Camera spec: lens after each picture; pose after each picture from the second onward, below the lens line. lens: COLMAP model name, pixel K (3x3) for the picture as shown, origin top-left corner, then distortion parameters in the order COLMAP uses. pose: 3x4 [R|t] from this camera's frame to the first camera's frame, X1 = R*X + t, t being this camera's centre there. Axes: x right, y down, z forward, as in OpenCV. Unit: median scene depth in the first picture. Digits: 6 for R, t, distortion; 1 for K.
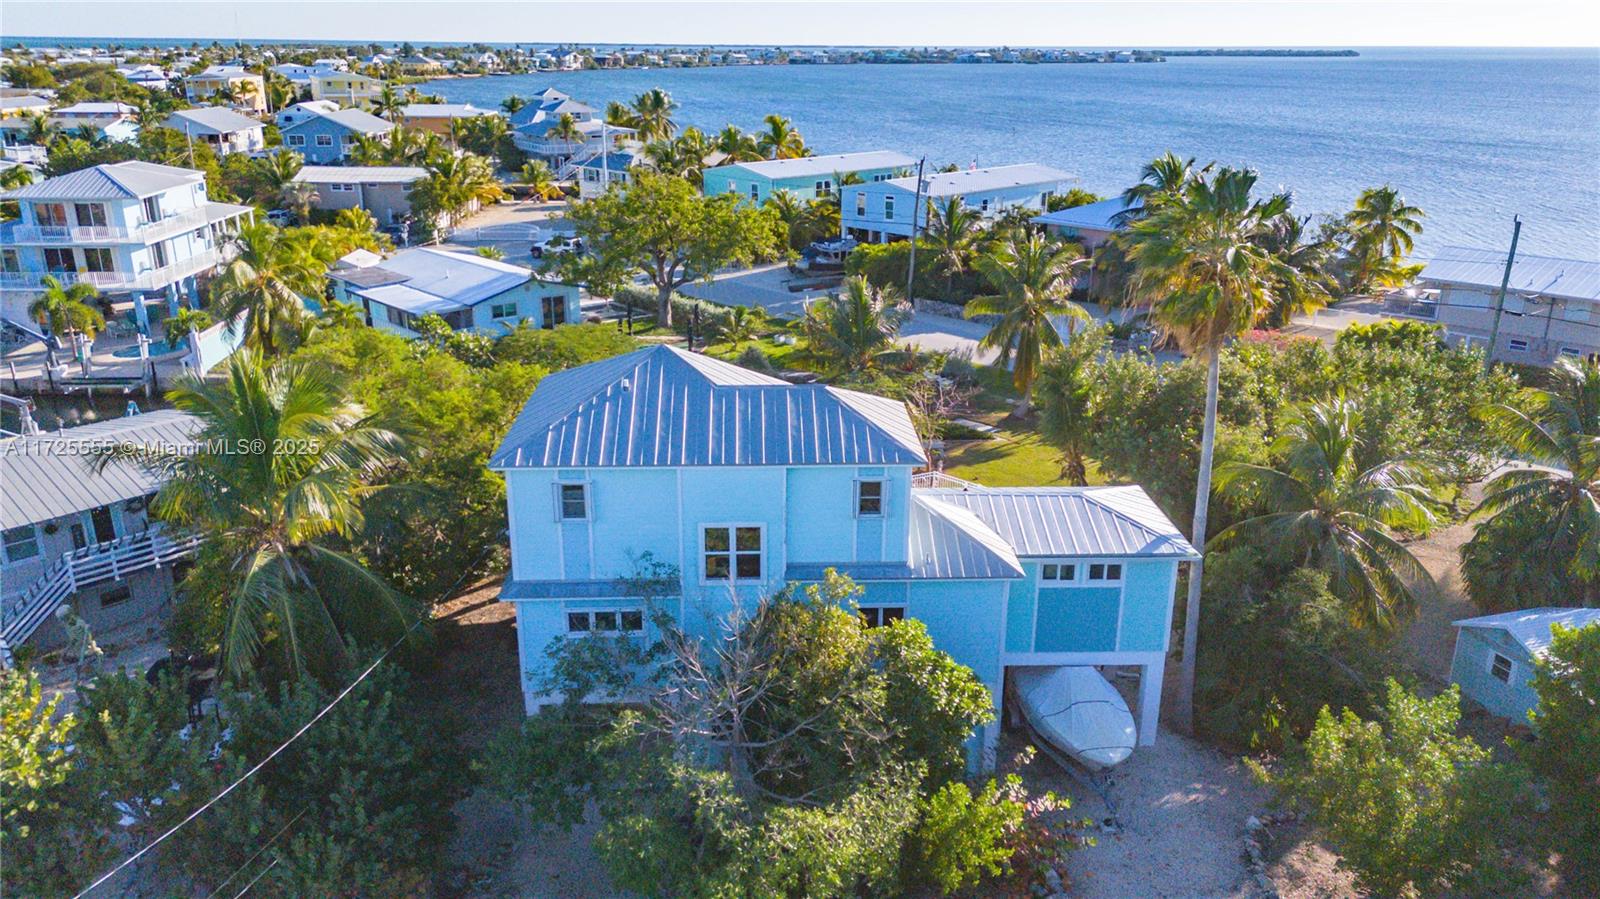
lens RADIAL K [[1187.5, 0, 801.5], [0, 1187.5, 453.9], [0, 0, 1]] dist [0.049762, -0.031024]
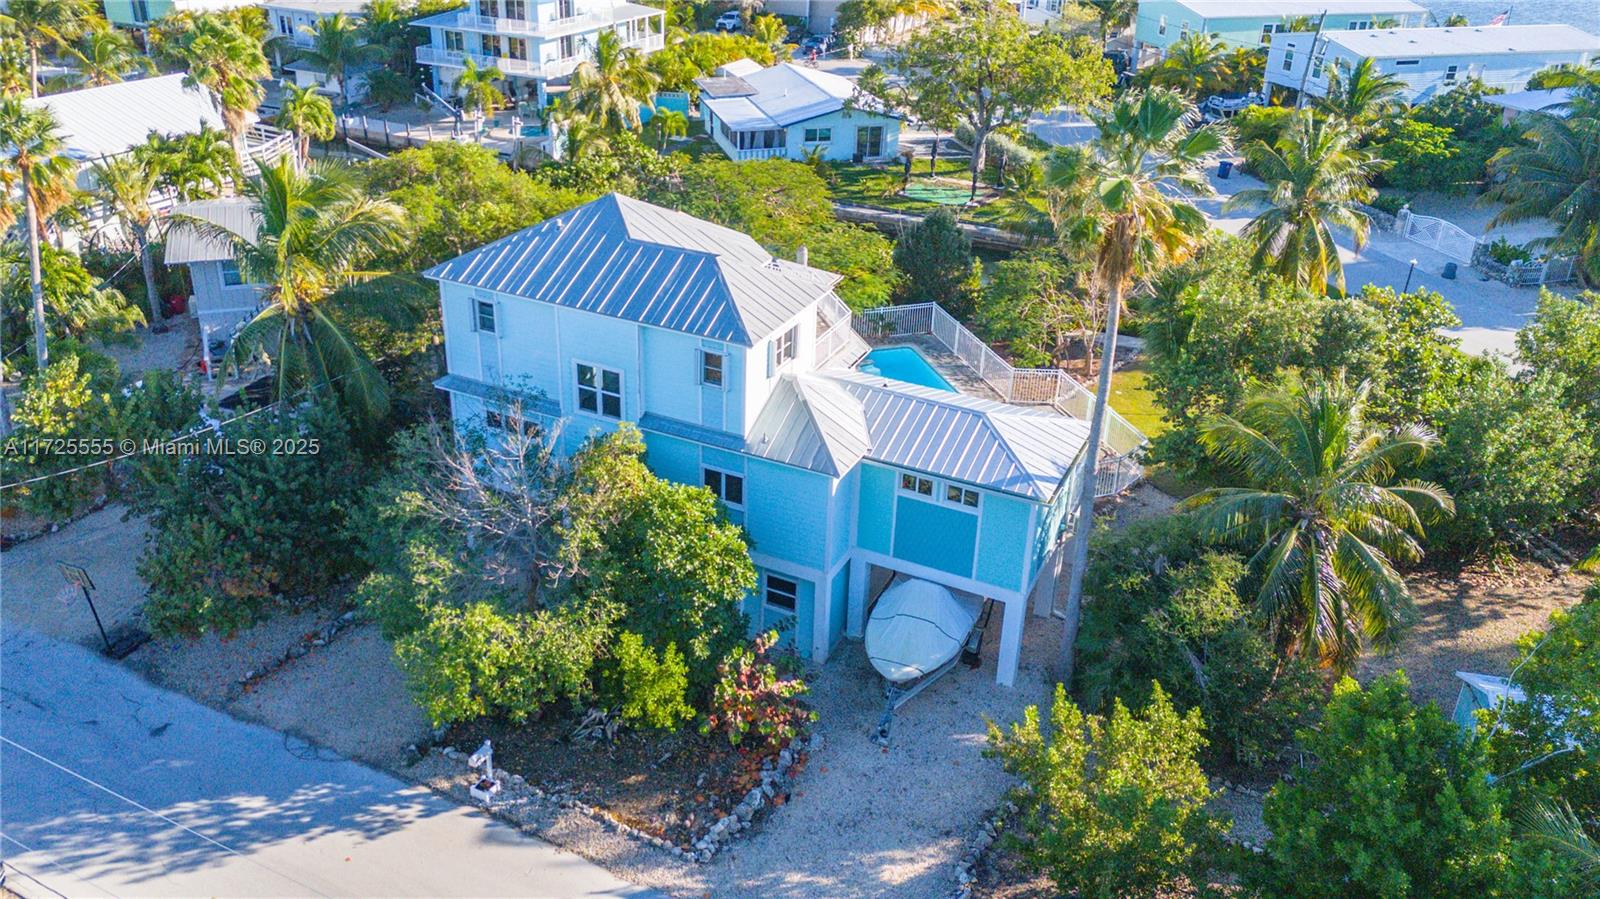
lens RADIAL K [[1187.5, 0, 763.4], [0, 1187.5, 460.0], [0, 0, 1]] dist [0.049762, -0.031024]
pose [[0.869665, 0.244517, -0.428830, 0.246240], [-0.176234, 0.965247, 0.192977, -0.041640], [0.461113, -0.092251, 0.882533, 0.033802]]
